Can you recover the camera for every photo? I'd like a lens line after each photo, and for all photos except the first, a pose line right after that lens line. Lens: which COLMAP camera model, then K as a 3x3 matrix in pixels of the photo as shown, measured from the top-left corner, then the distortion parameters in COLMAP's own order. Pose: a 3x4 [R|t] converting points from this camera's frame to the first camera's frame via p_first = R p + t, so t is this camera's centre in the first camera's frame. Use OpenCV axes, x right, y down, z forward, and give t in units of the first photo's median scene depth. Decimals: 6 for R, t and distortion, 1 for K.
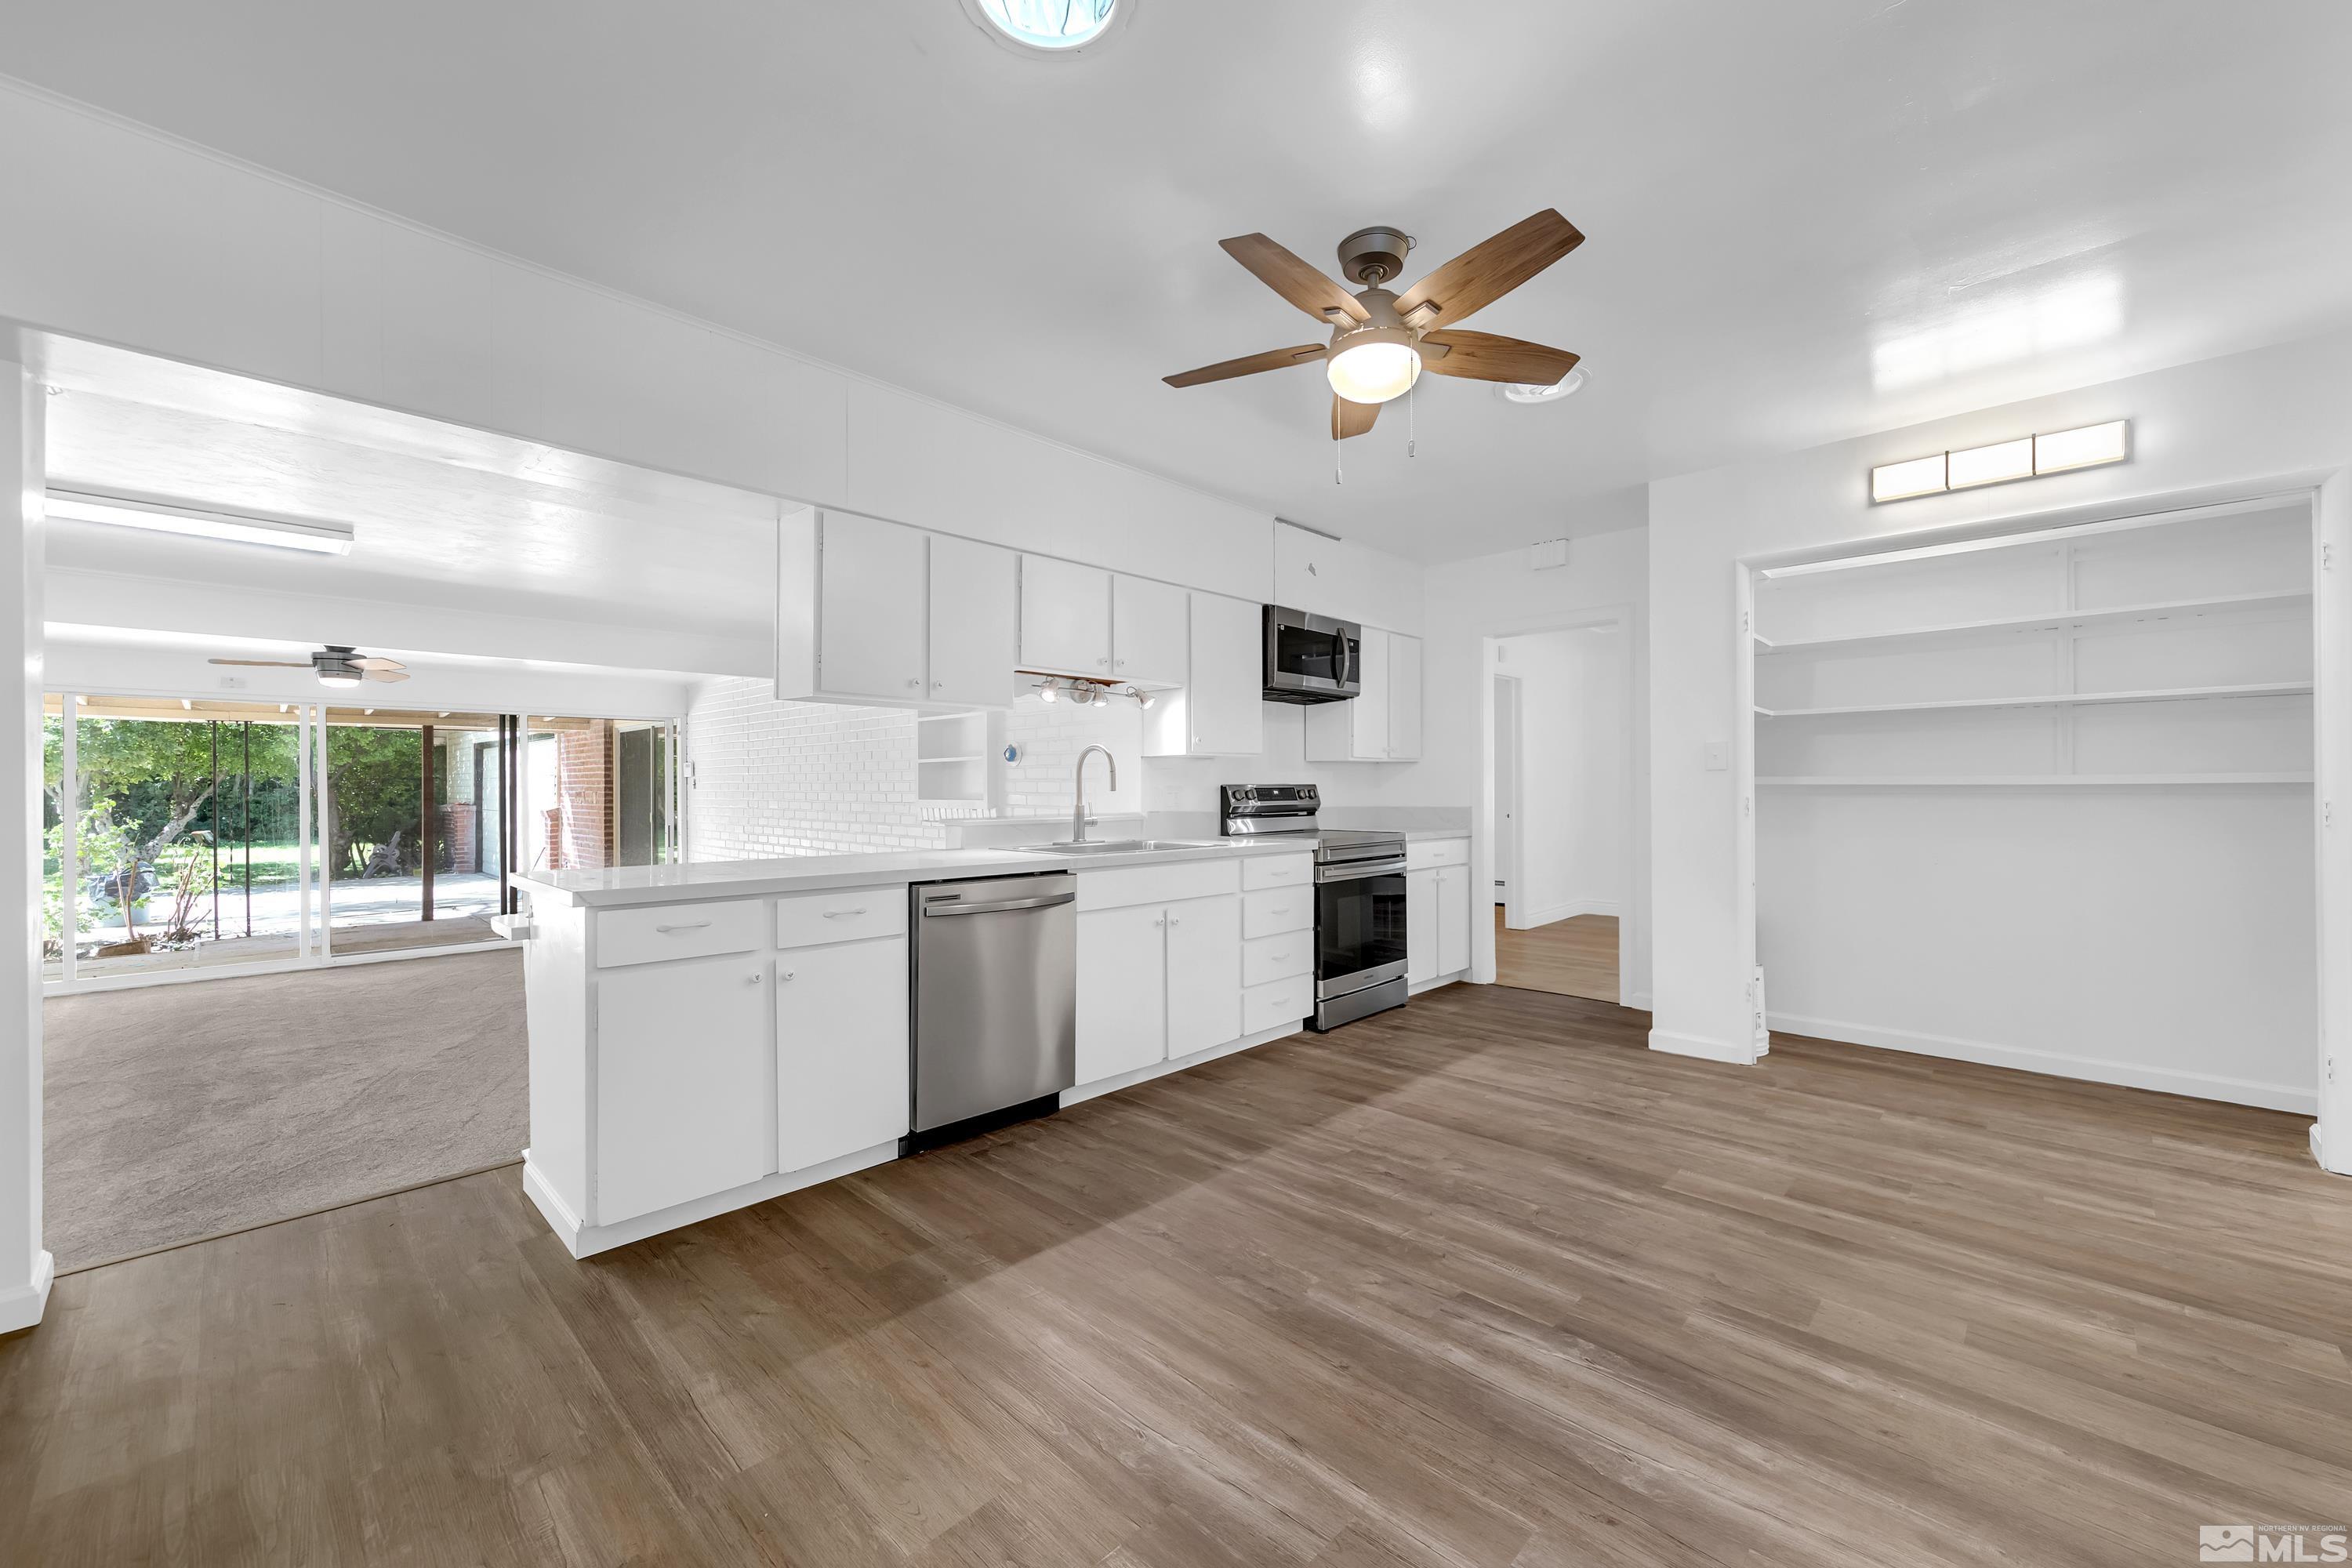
lens RADIAL K [[917.3, 0, 1193.3], [0, 917.3, 781.0], [0, 0, 1]] dist [0.003038, -0.000497]
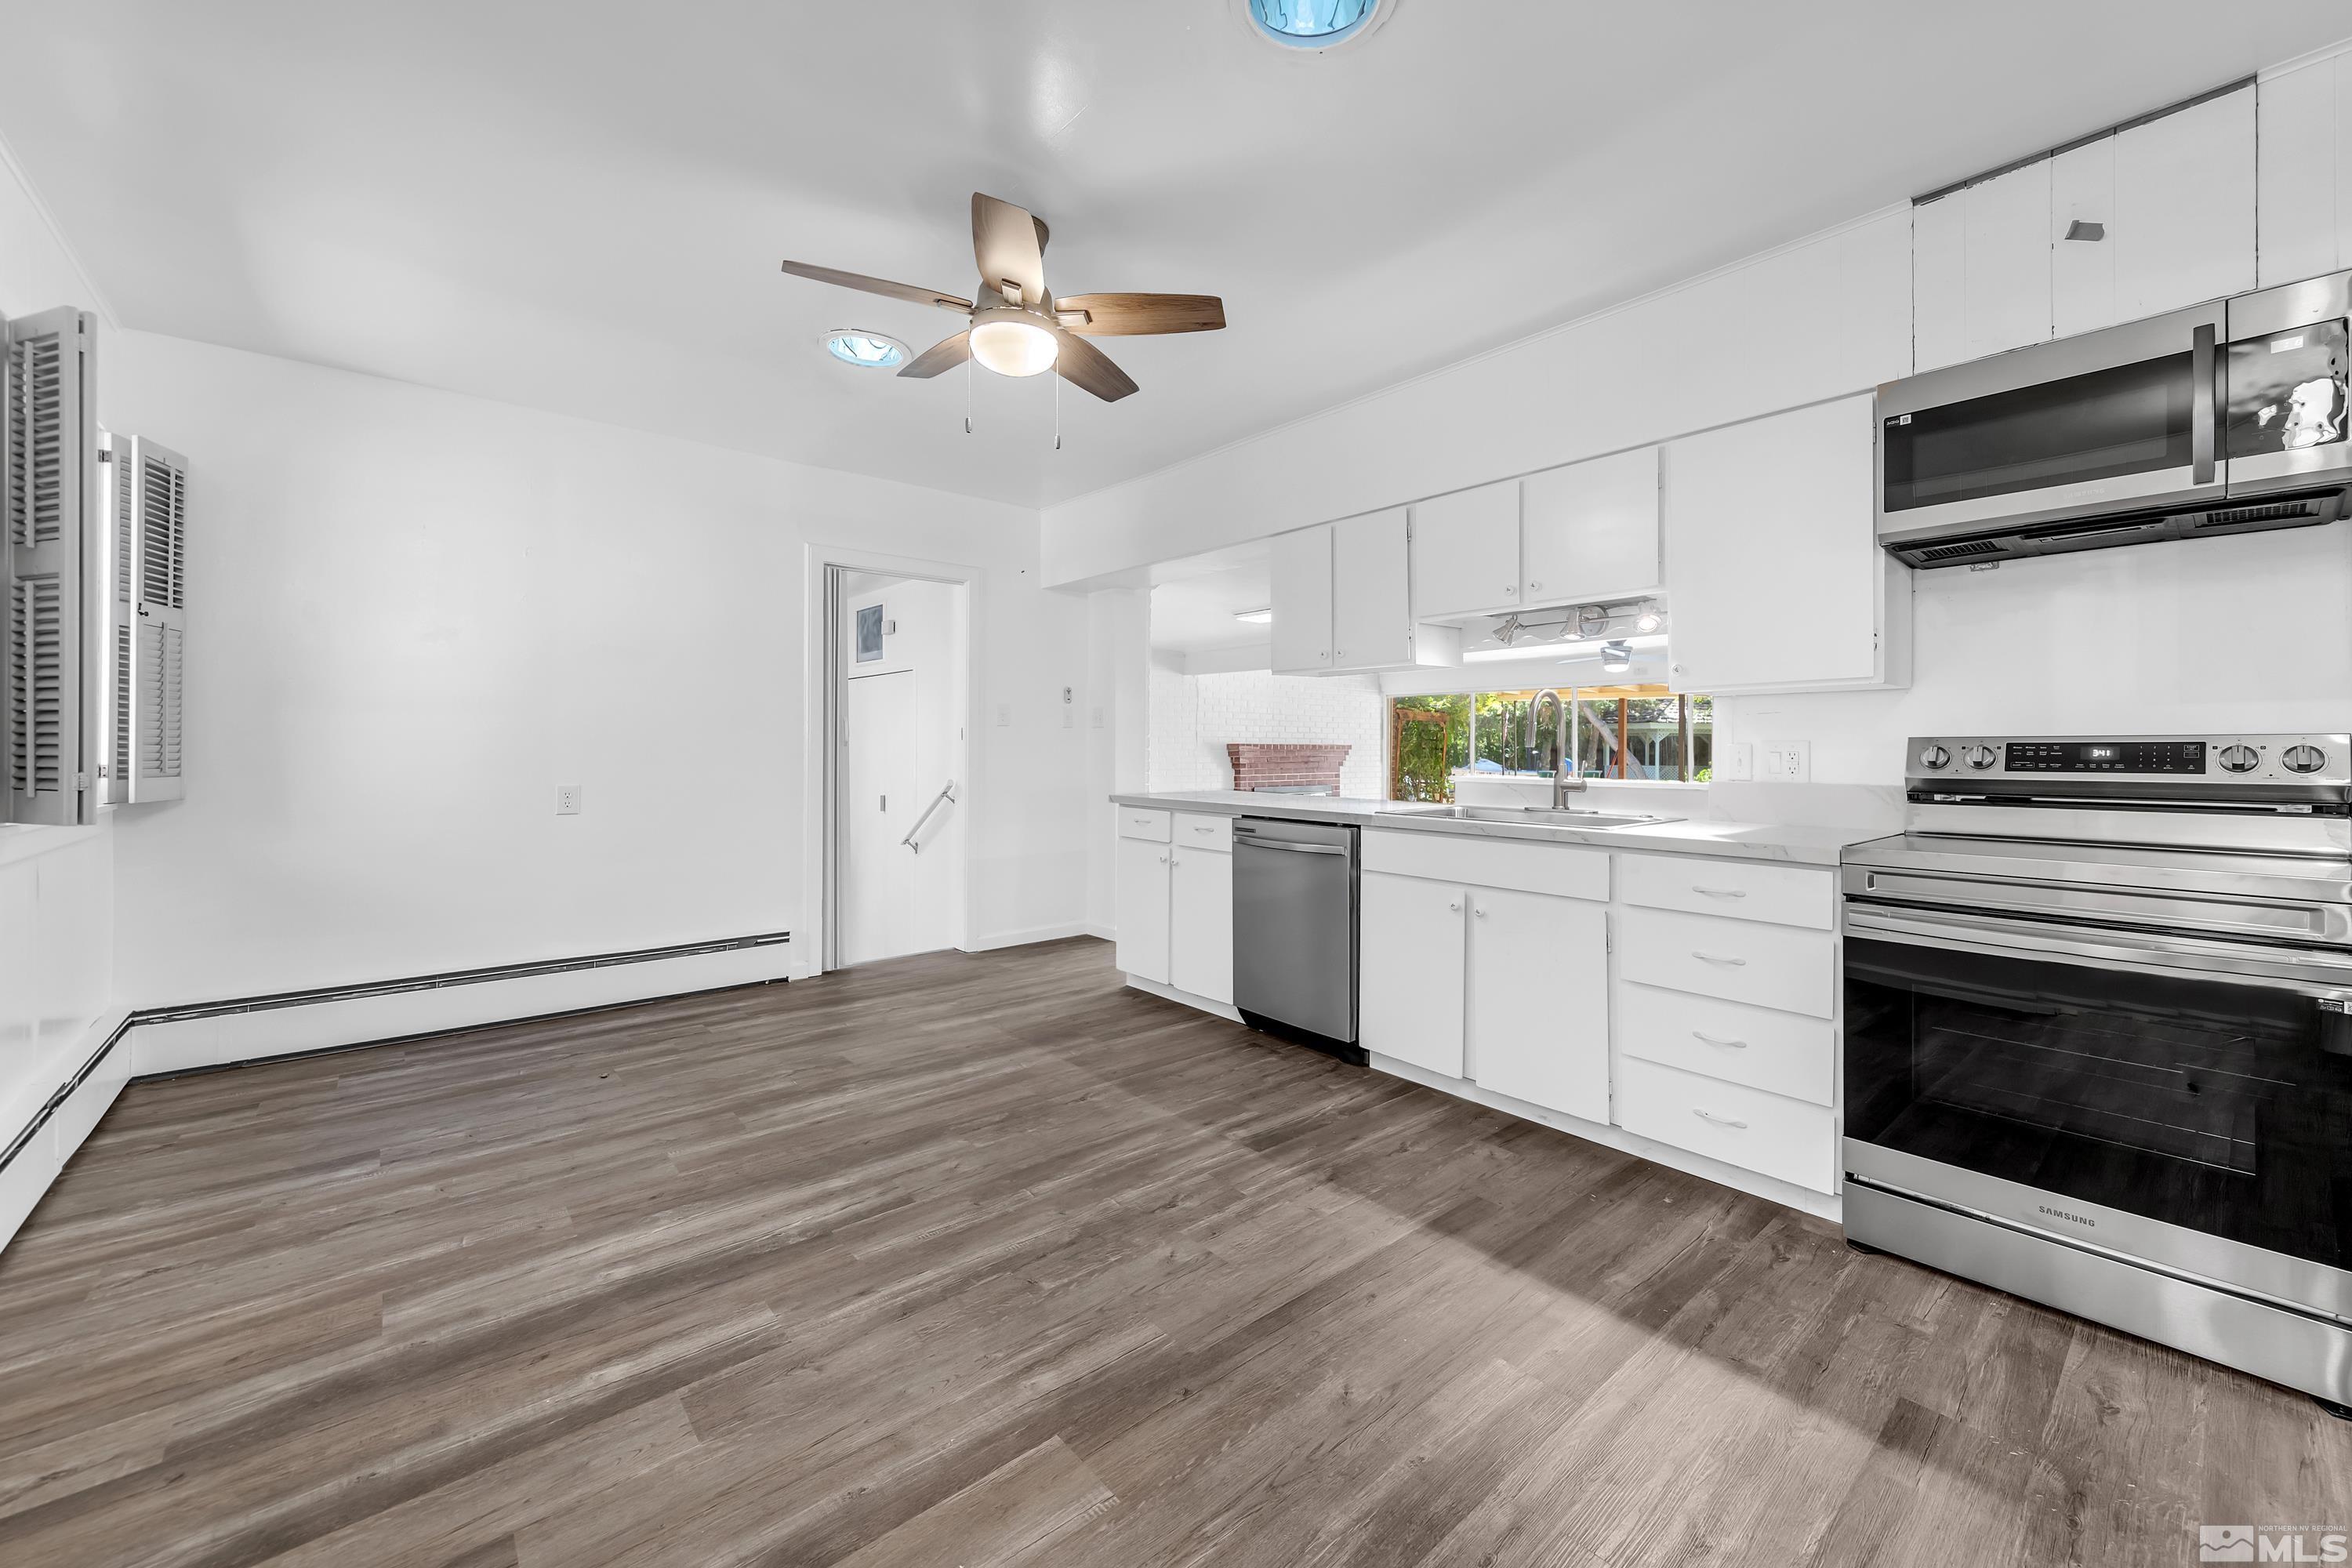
lens RADIAL K [[917.3, 0, 1205.2], [0, 917.3, 745.3], [0, 0, 1]] dist [0.003038, -0.000497]
pose [[-0.083606, 0.000706, -0.996499, 1.016745], [0.003753, 0.999993, 0.000393, 0.011552], [0.996492, -0.003707, -0.083608, 1.081967]]
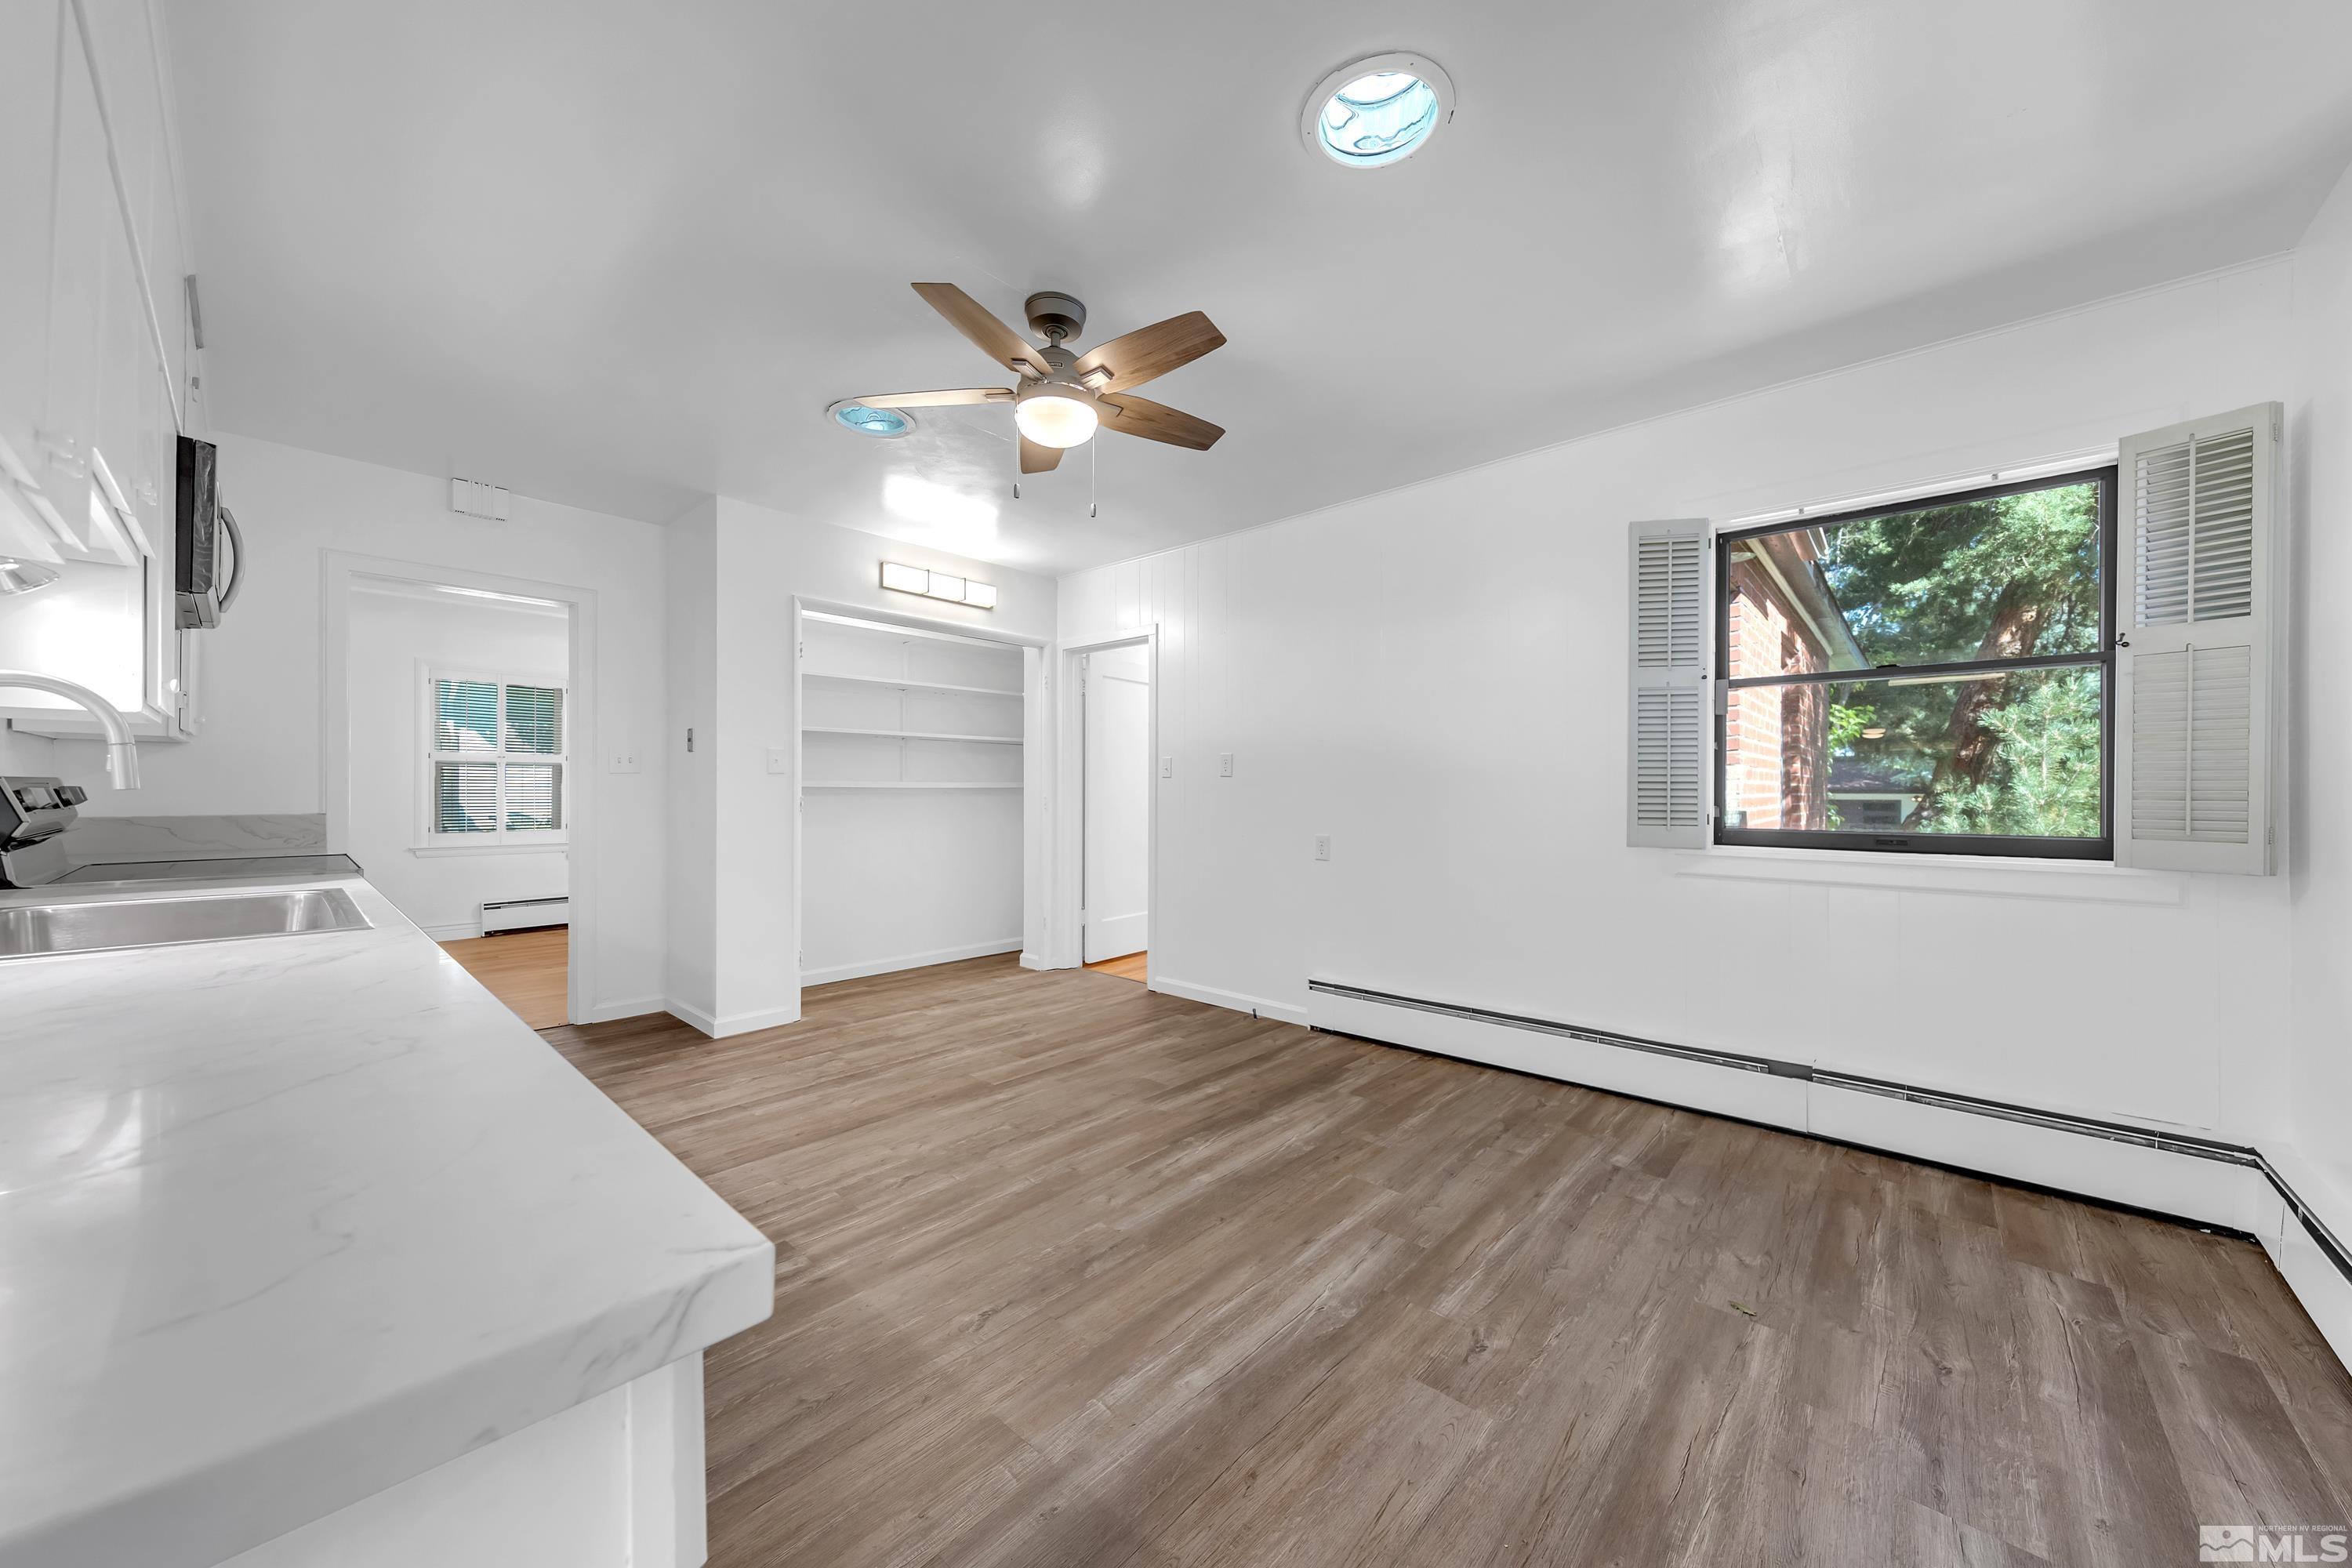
lens RADIAL K [[827.6, 0, 1208.9], [0, 827.6, 788.1], [0, 0, 1]] dist [-0.003383, -0.000262]
pose [[-0.052224, 0.004757, 0.998624, -0.686649], [-0.009975, 0.999936, -0.005284, 0.008321], [-0.998586, -0.010237, -0.052173, 0.713609]]
